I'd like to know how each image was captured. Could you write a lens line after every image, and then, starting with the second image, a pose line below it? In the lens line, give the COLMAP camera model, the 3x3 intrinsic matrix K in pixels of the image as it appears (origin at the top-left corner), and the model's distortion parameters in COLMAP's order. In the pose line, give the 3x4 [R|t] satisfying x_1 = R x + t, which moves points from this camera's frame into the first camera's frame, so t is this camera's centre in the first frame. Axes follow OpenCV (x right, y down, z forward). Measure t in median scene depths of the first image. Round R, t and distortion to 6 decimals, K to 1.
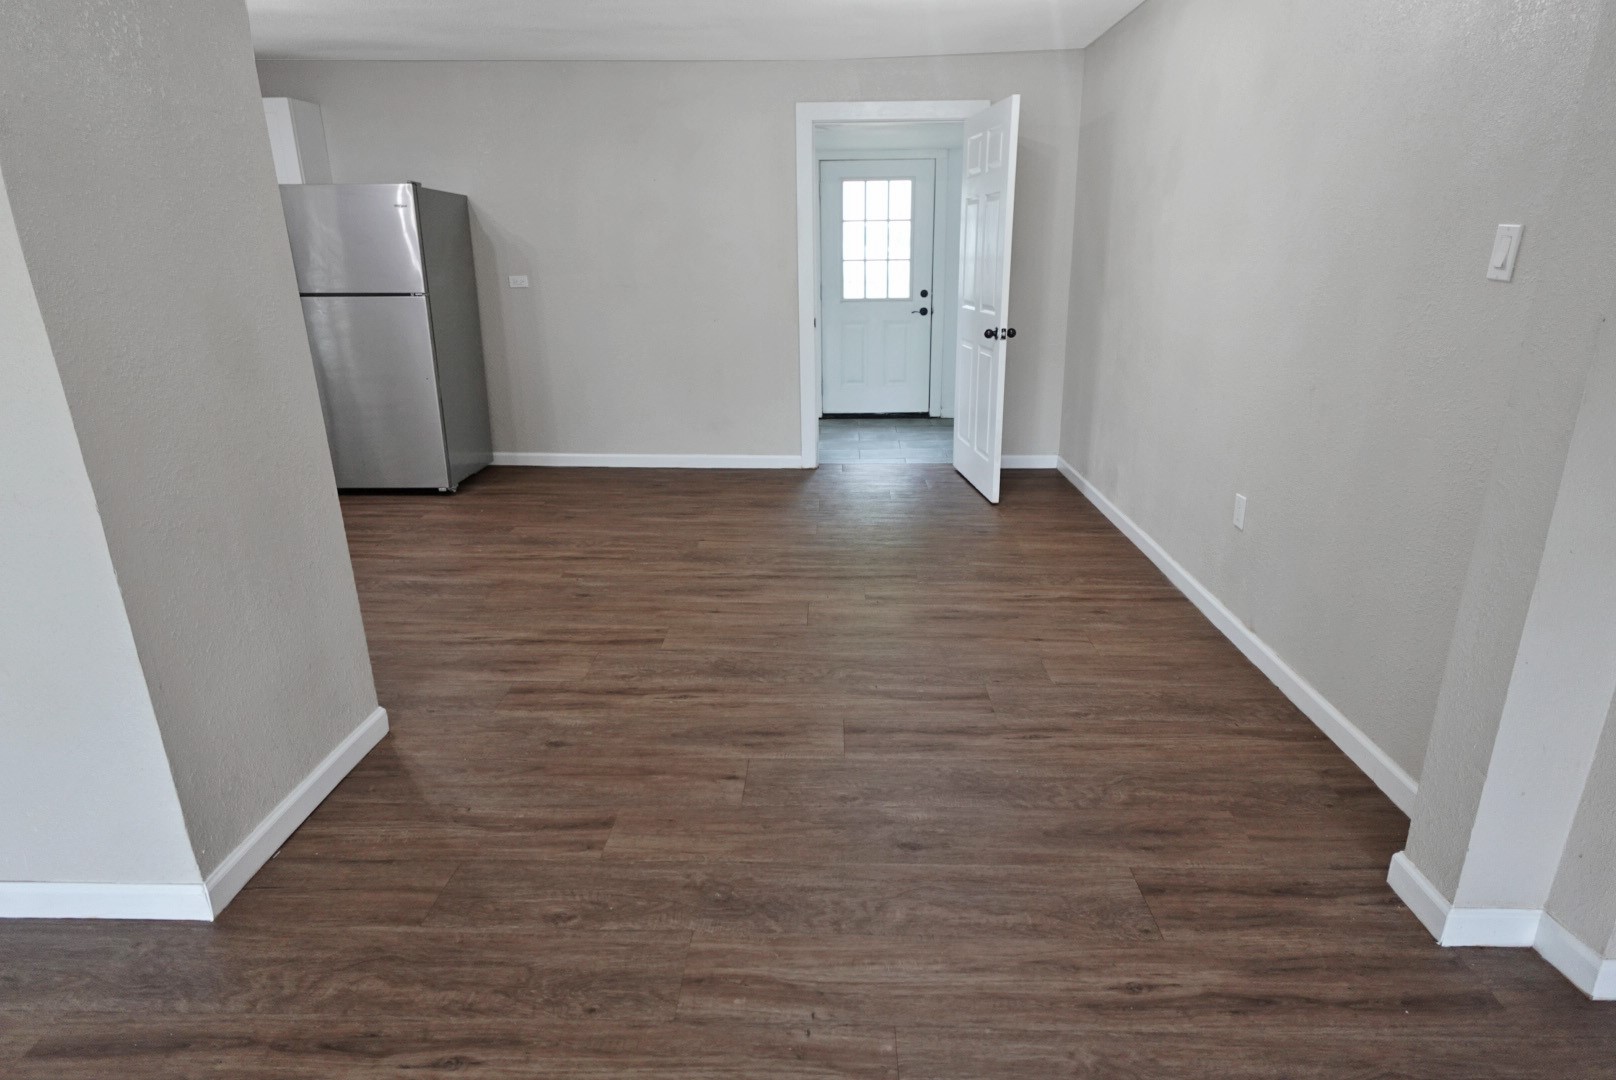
lens RADIAL K [[911.1, 0, 809.5], [0, 911.1, 540.6], [0, 0, 1]] dist [-0.004333, 0.000172]
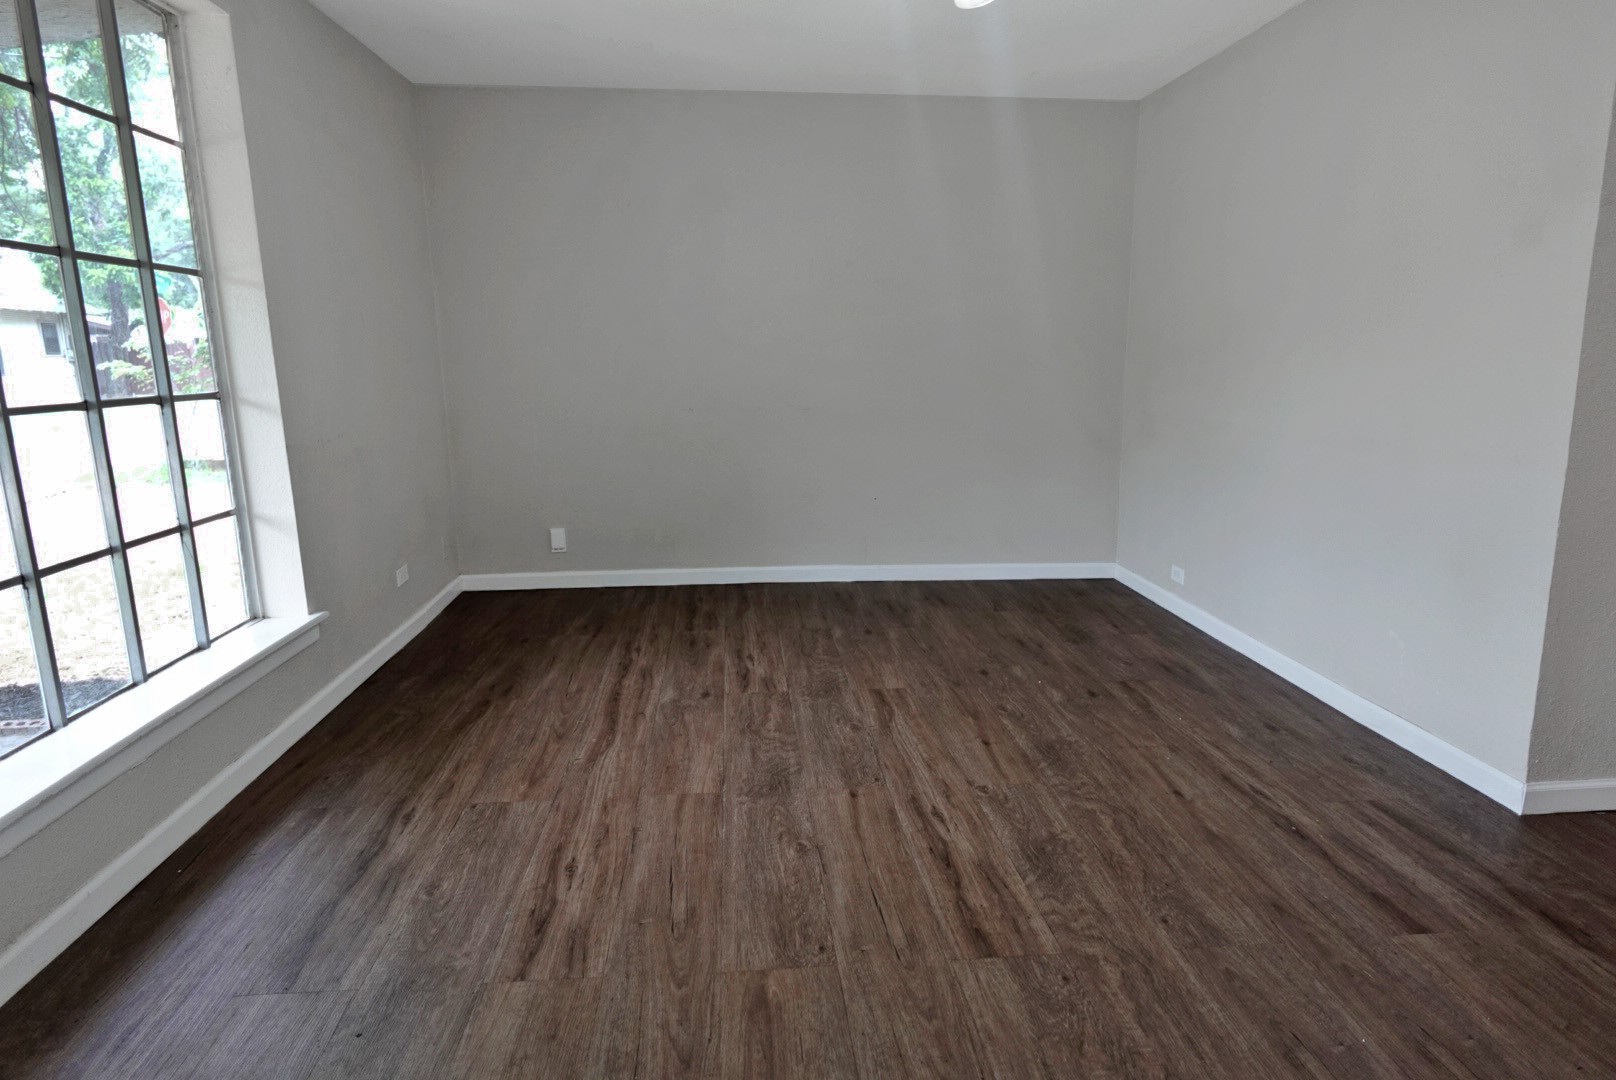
lens RADIAL K [[911.1, 0, 809.8], [0, 911.1, 543.4], [0, 0, 1]] dist [-0.004333, 0.000172]
pose [[0.109246, 0.206037, -0.972427, 0.236499], [-0.293237, 0.941425, 0.166525, 0.092350], [0.949777, 0.266960, 0.163265, -0.144837]]
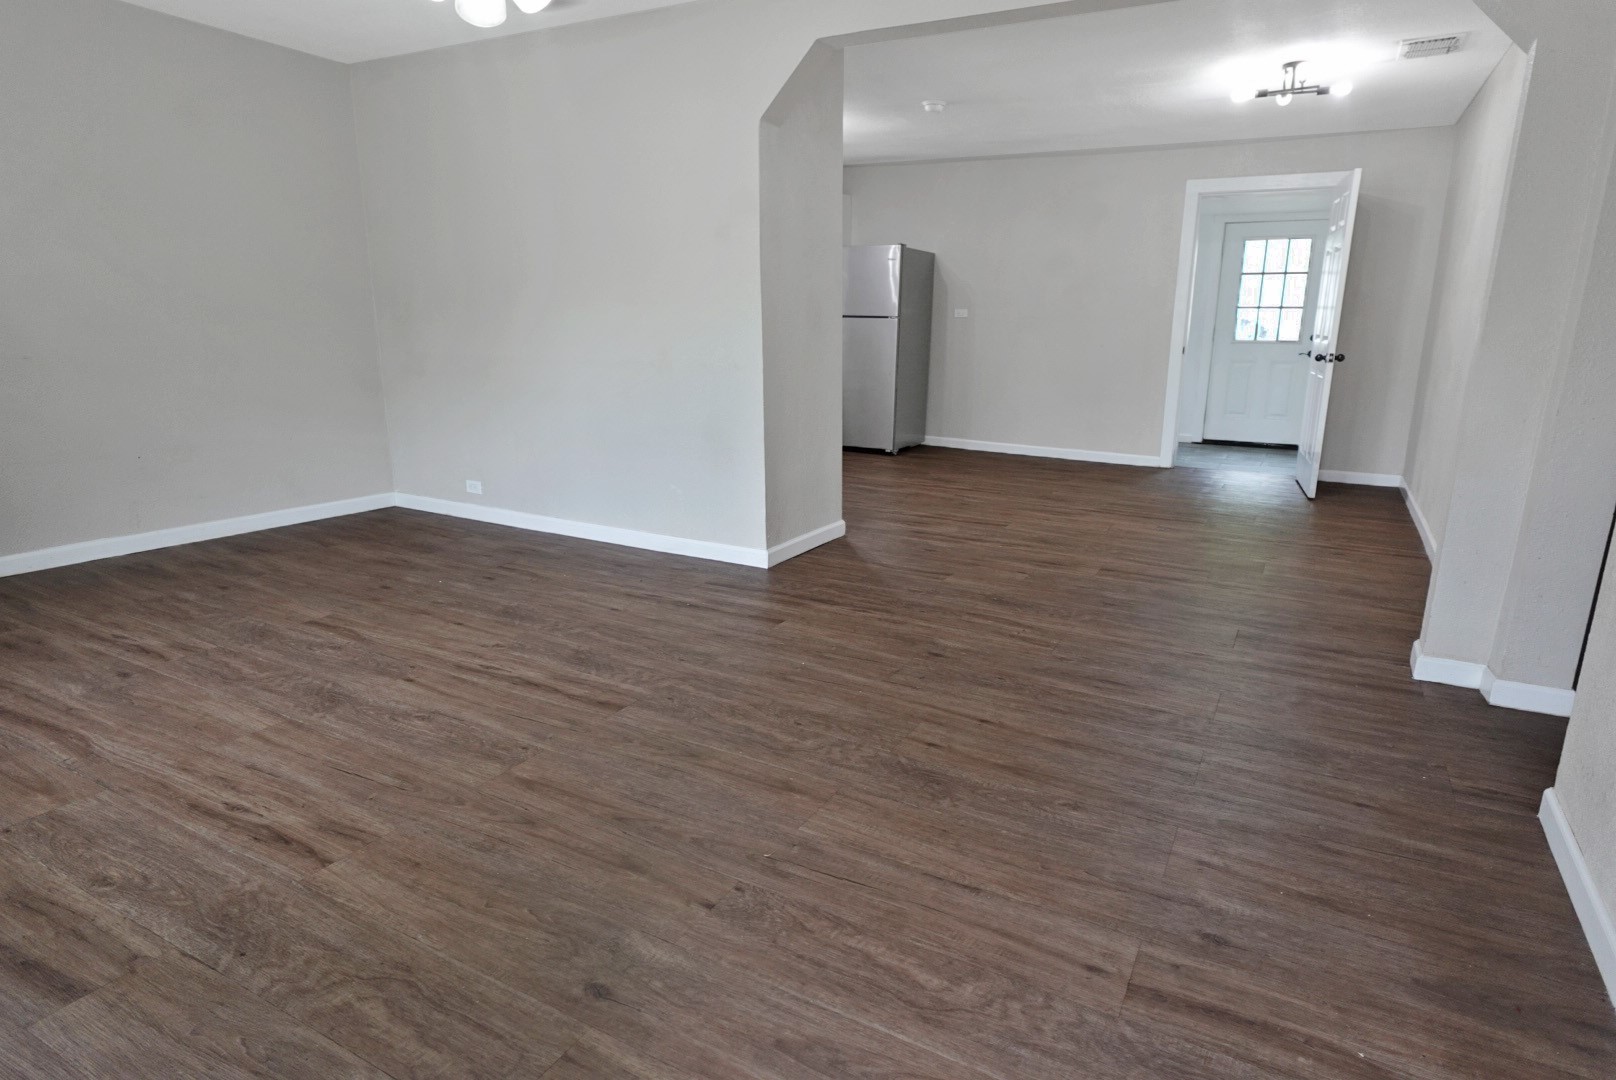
lens RADIAL K [[911.1, 0, 810.8], [0, 911.1, 538.8], [0, 0, 1]] dist [-0.004333, 0.000172]
pose [[0.888775, 0.127269, -0.440320, 0.252646], [-0.156253, 0.987260, -0.030036, 0.252138], [0.430888, 0.095497, 0.897338, -0.596775]]
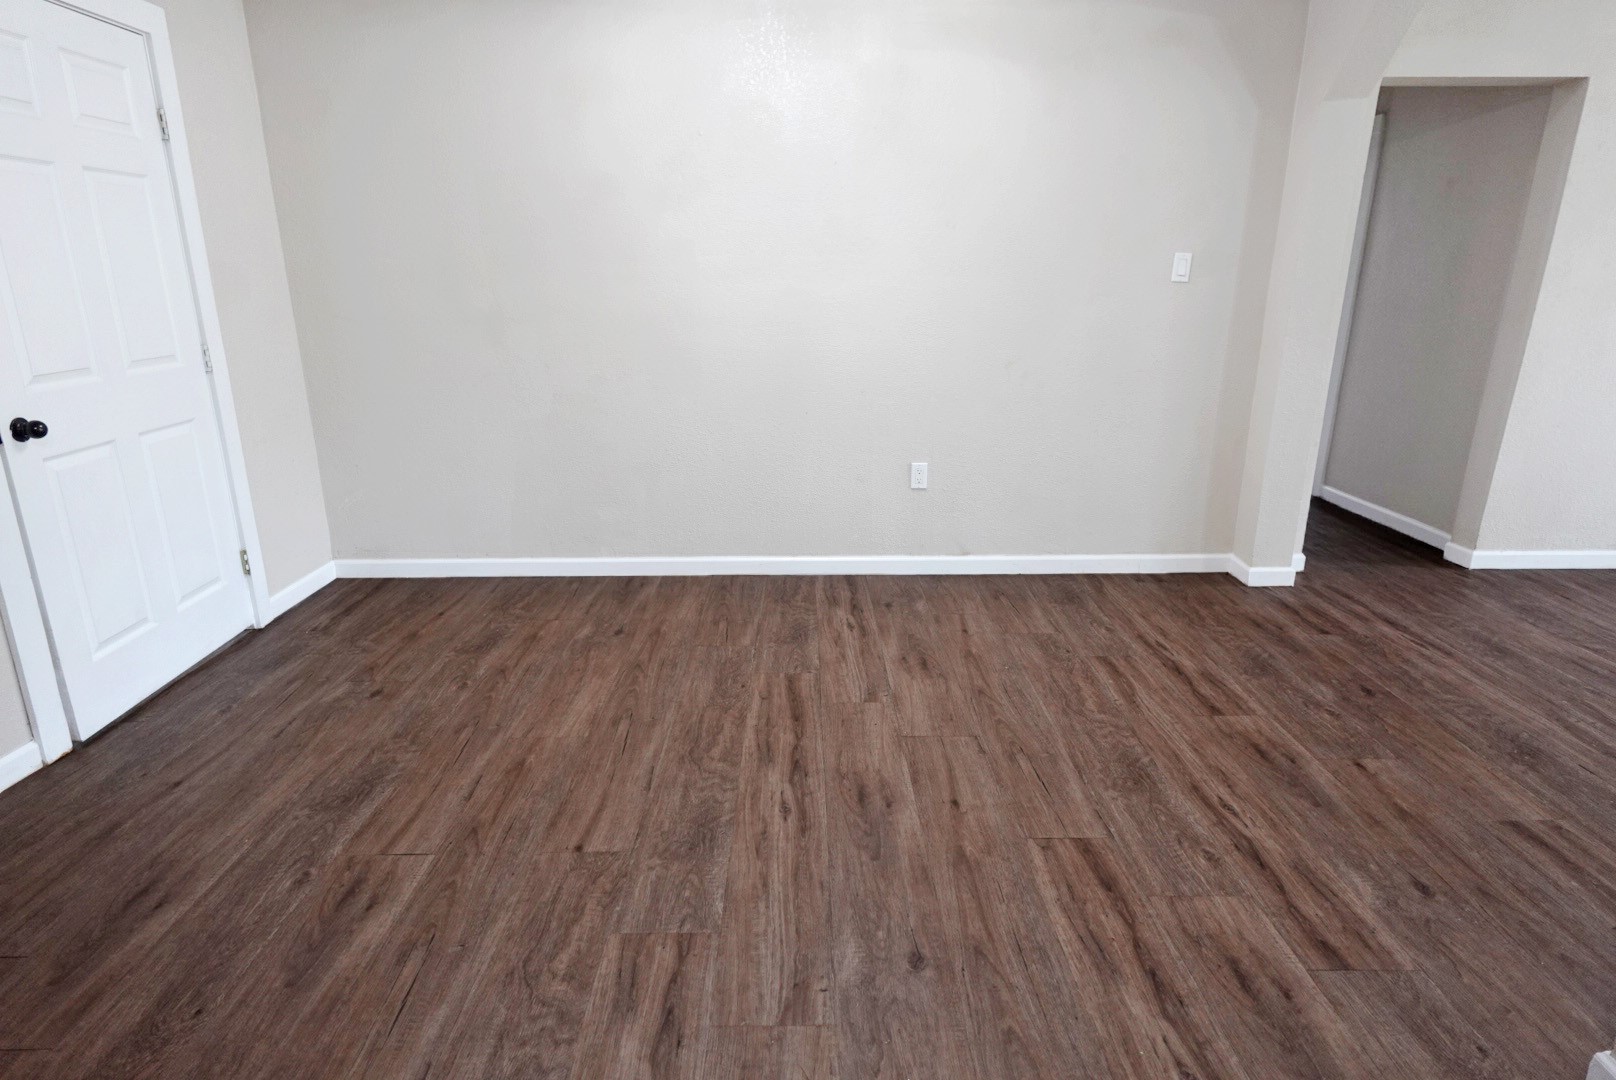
lens RADIAL K [[911.1, 0, 797.0], [0, 911.1, 545.1], [0, 0, 1]] dist [-0.004333, 0.000172]
pose [[-0.025960, -0.277102, 0.960490, -0.801311], [0.309741, 0.911299, 0.271282, -0.360239], [-0.950467, 0.304545, 0.062173, 1.186794]]
